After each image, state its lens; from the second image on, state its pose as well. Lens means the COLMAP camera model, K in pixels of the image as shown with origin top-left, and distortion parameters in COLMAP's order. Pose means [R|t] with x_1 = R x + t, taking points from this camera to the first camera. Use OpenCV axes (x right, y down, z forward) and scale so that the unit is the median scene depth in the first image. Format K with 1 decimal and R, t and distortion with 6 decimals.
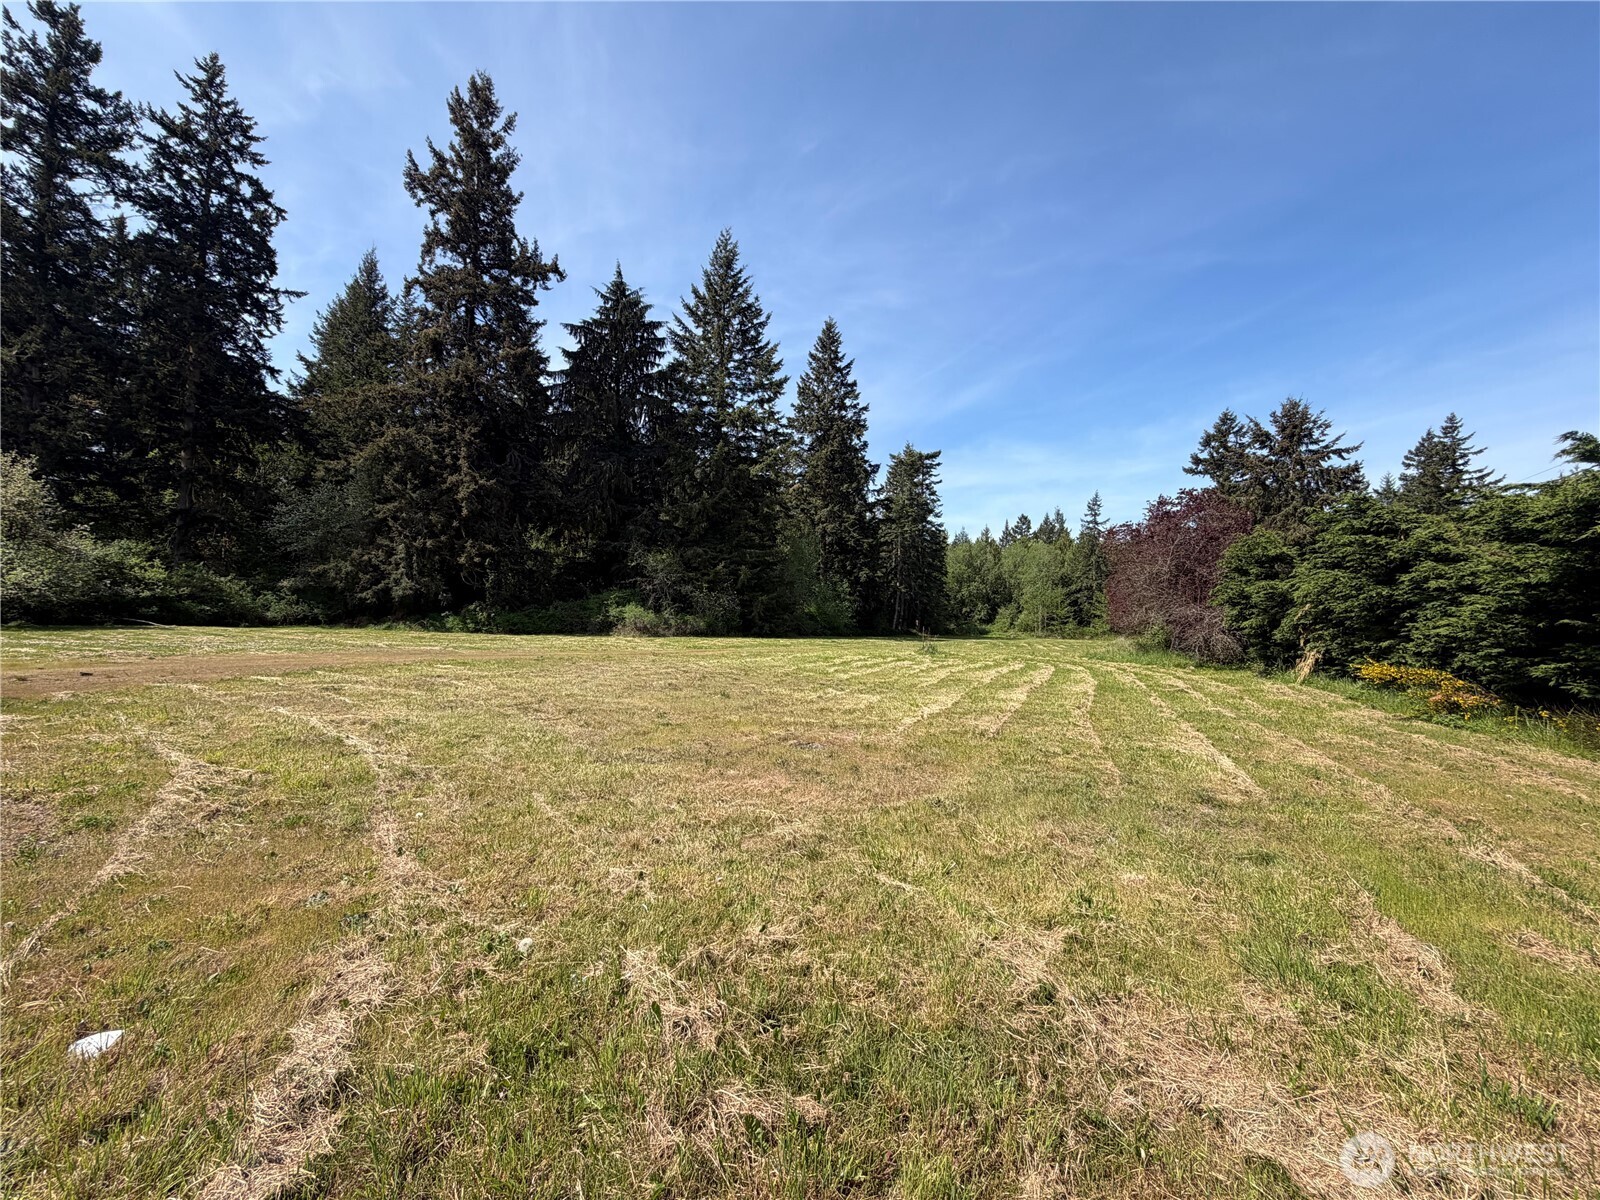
lens RADIAL K [[642.1, 0, 797.7], [0, 642.1, 600.4], [0, 0, 1]] dist [-0.000943, 0.000166]
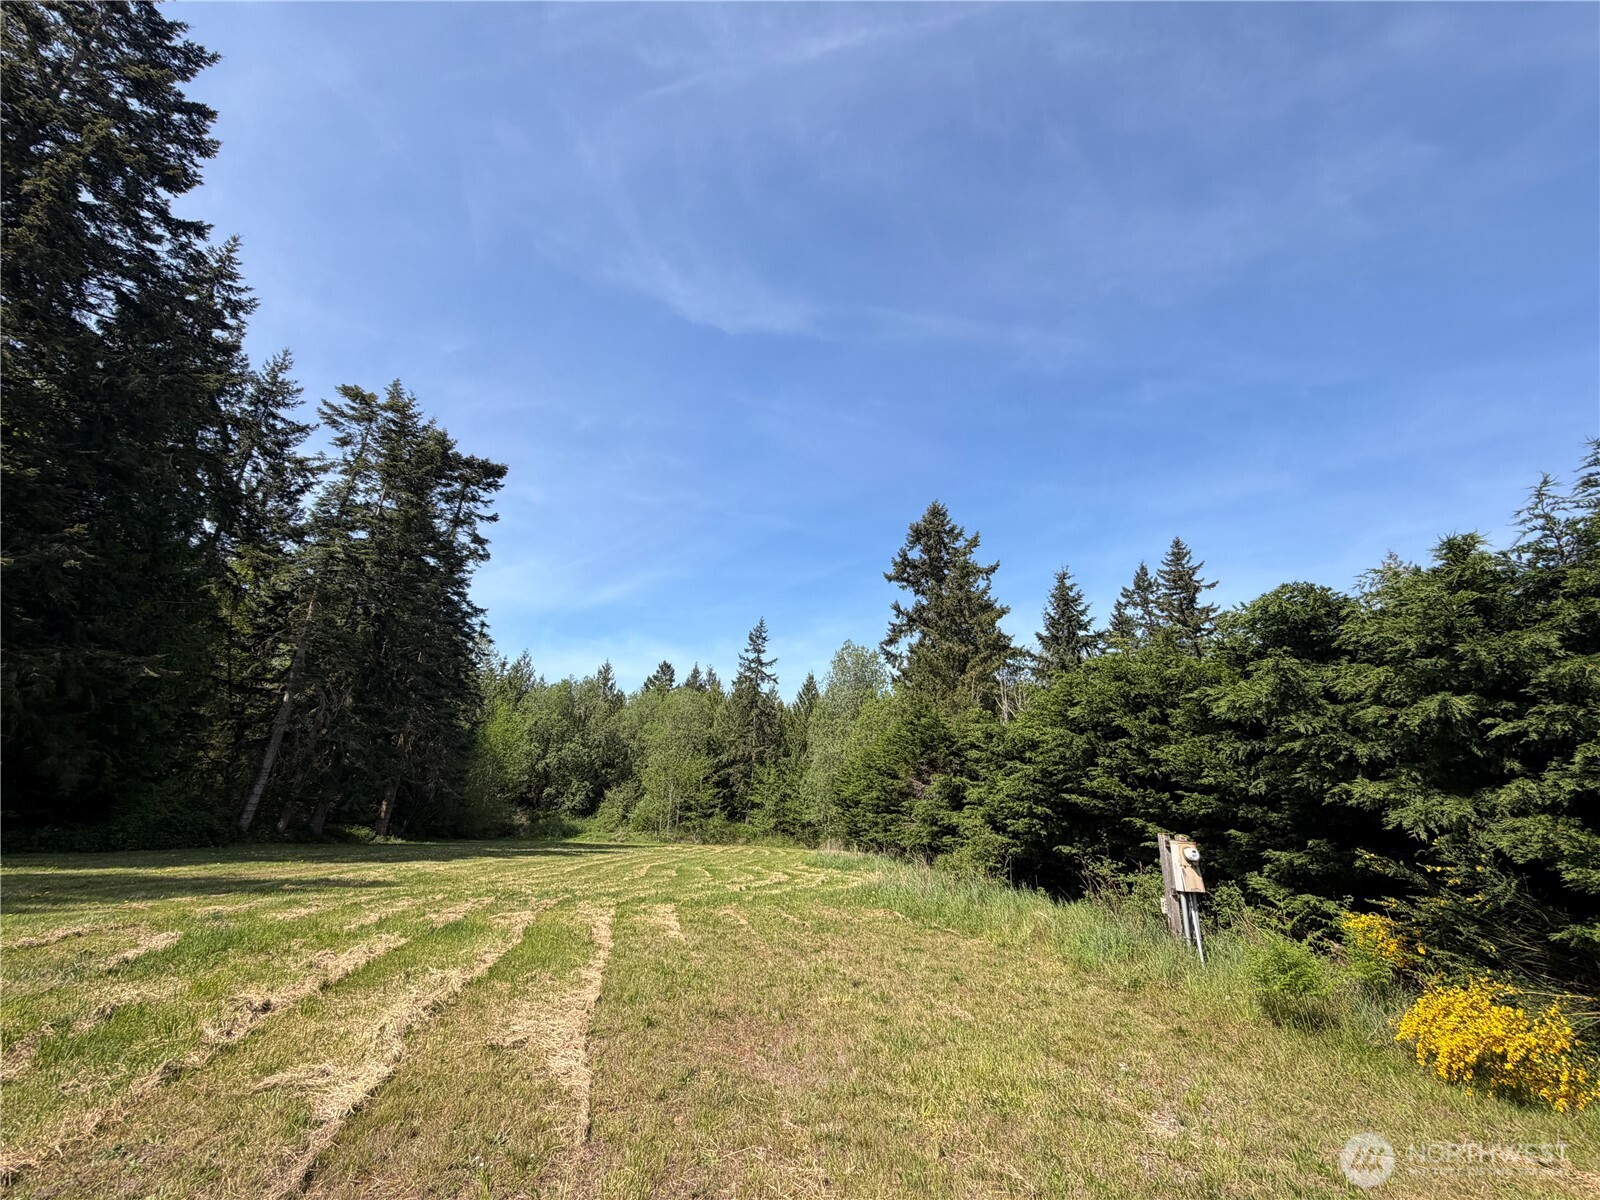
lens RADIAL K [[642.1, 0, 800.0], [0, 642.1, 597.9], [0, 0, 1]] dist [-0.000943, 0.000166]
pose [[0.865288, 0.165503, 0.473166, 0.164689], [-0.019962, 0.954552, -0.297376, 0.016987], [-0.500878, 0.247871, 0.829266, 0.389668]]
